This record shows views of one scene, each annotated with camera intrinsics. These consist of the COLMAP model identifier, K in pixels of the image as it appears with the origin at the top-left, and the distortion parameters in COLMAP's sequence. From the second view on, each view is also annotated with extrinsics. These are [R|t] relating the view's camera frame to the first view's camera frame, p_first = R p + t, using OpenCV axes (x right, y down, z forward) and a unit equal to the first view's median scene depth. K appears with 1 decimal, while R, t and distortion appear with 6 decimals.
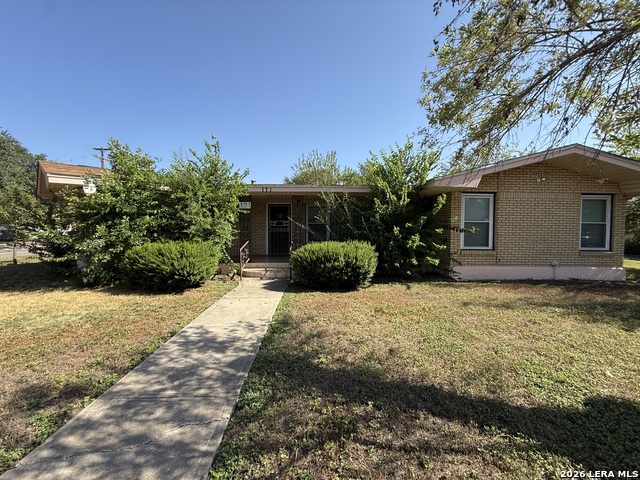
lens RADIAL K [[255.4, 0, 318.5], [0, 255.4, 242.0], [0, 0, 1]] dist [-0.000609, -0.000037]
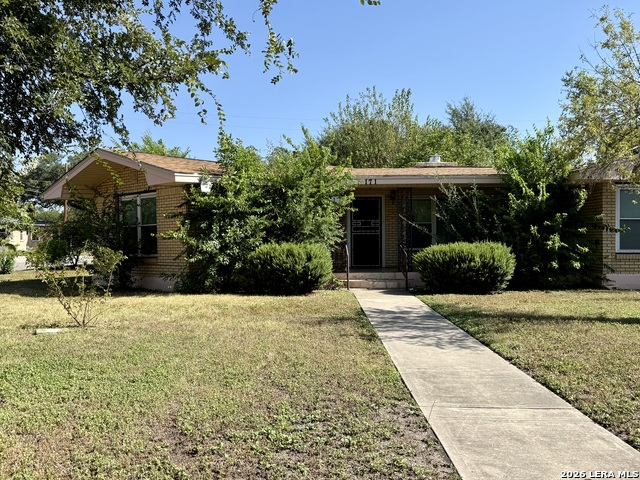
lens RADIAL K [[600.3, 0, 320.0], [0, 600.3, 240.0], [0, 0, 1]] dist [0.017659, 0.018973]
pose [[0.999658, -0.005879, -0.025501, -0.387306], [0.004695, 0.998919, -0.046238, 0.084634], [0.025745, 0.046103, 0.998605, -1.103083]]
